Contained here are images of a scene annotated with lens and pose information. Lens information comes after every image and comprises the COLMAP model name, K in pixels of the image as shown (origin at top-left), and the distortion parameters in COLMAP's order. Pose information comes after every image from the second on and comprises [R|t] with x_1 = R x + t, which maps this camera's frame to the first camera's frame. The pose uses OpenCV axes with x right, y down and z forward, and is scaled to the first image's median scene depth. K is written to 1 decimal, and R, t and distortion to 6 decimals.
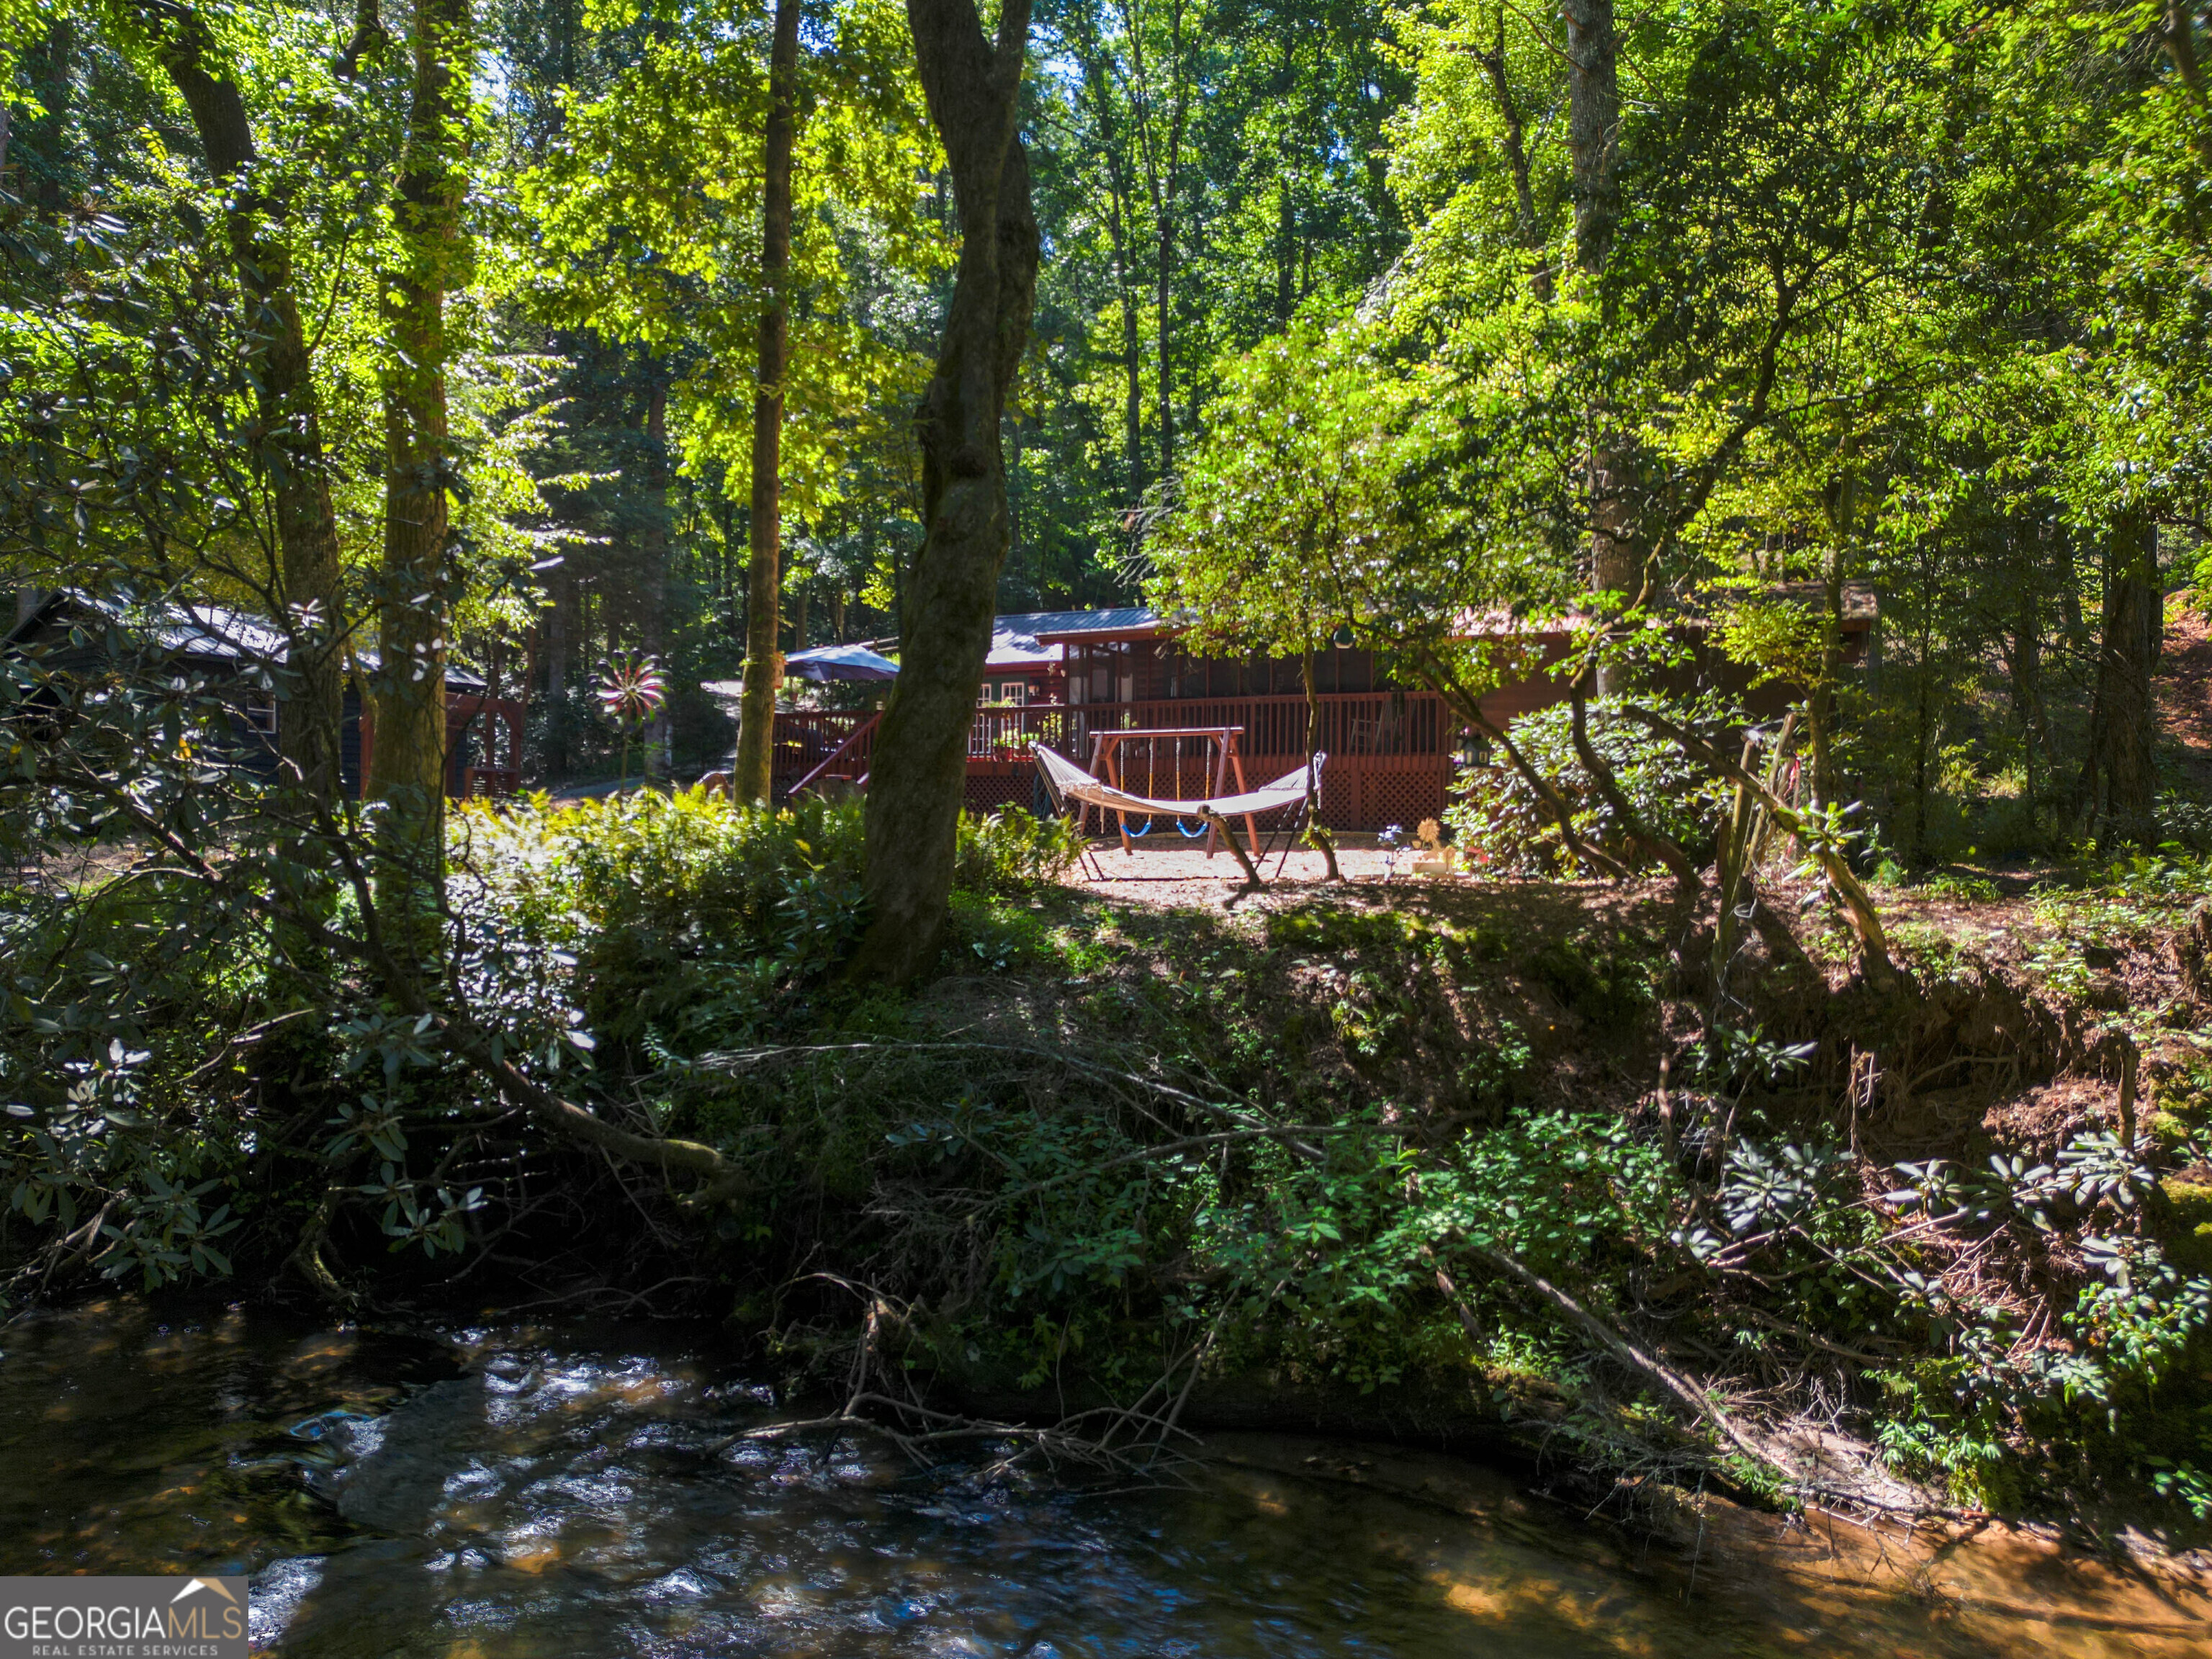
lens RADIAL K [[1534.8, 0, 1106.0], [0, 1534.8, 829.5], [0, 0, 1]] dist [0.069899, -0.098978]
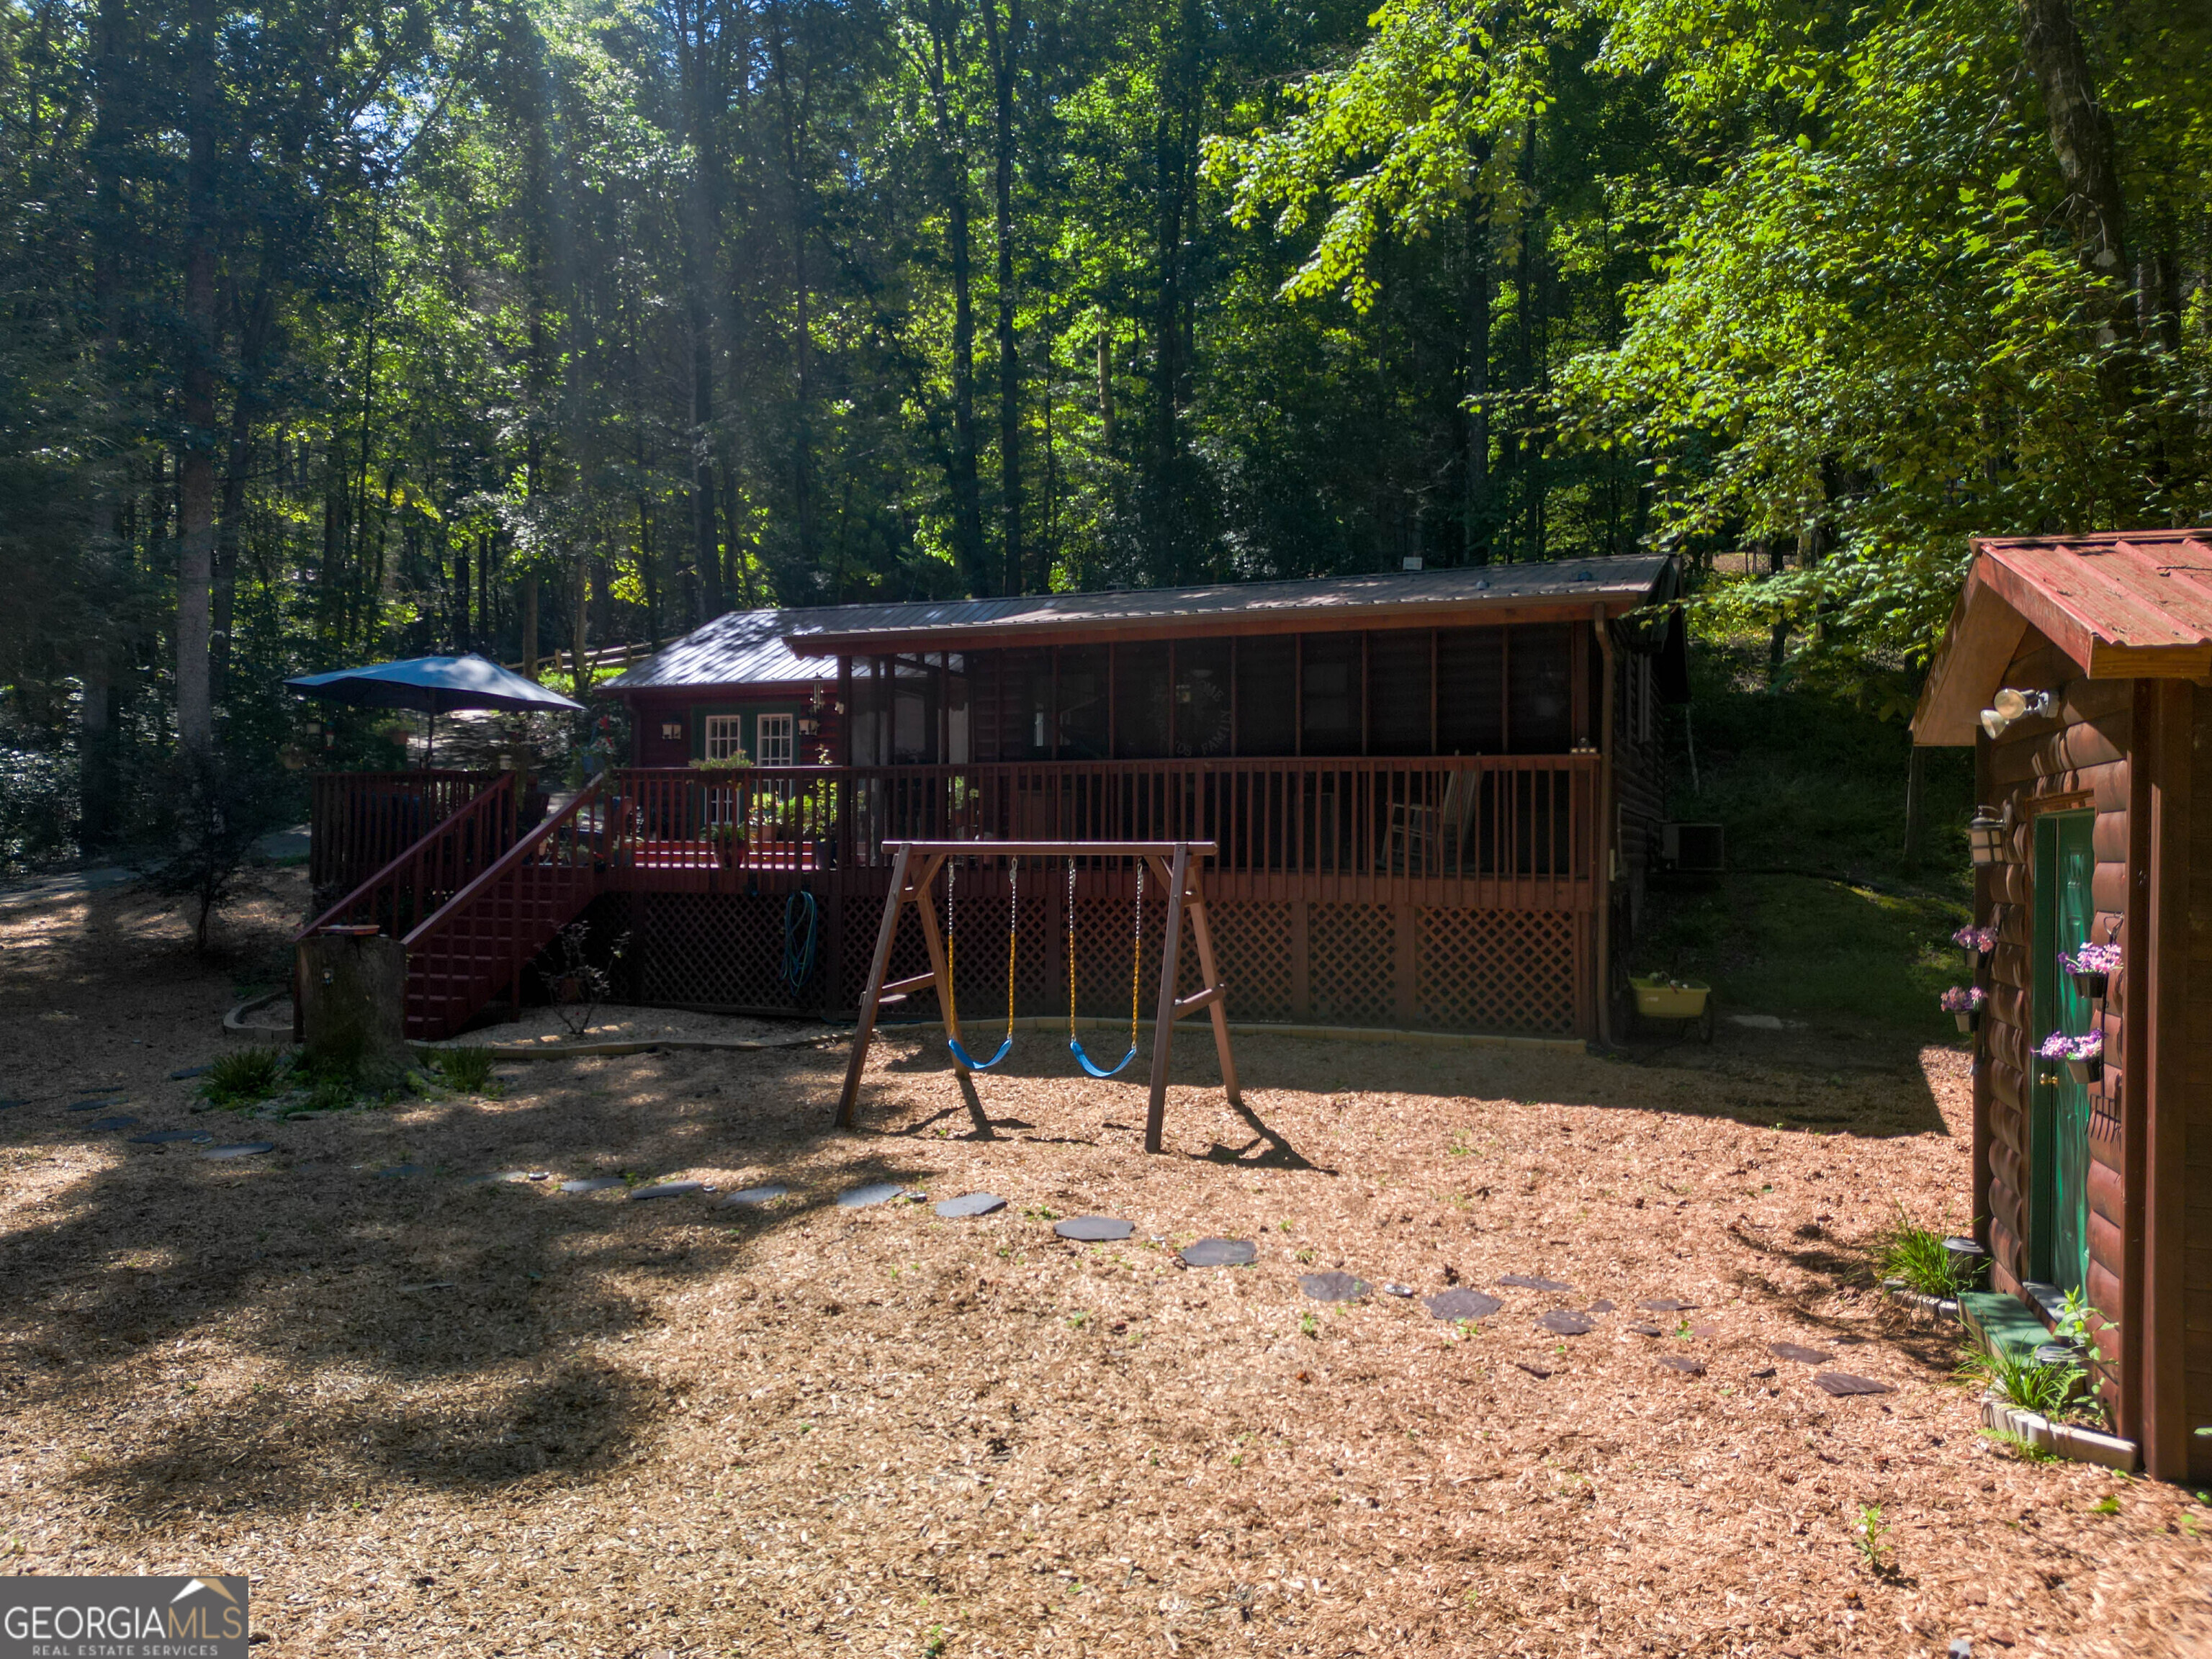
lens RADIAL K [[1534.8, 0, 1106.0], [0, 1534.8, 829.5], [0, 0, 1]] dist [0.069899, -0.098978]
pose [[0.994031, -0.005258, 0.108967, 0.005603], [0.005493, 0.999983, -0.001859, -0.057057], [-0.108955, 0.002447, 0.994044, 0.448659]]
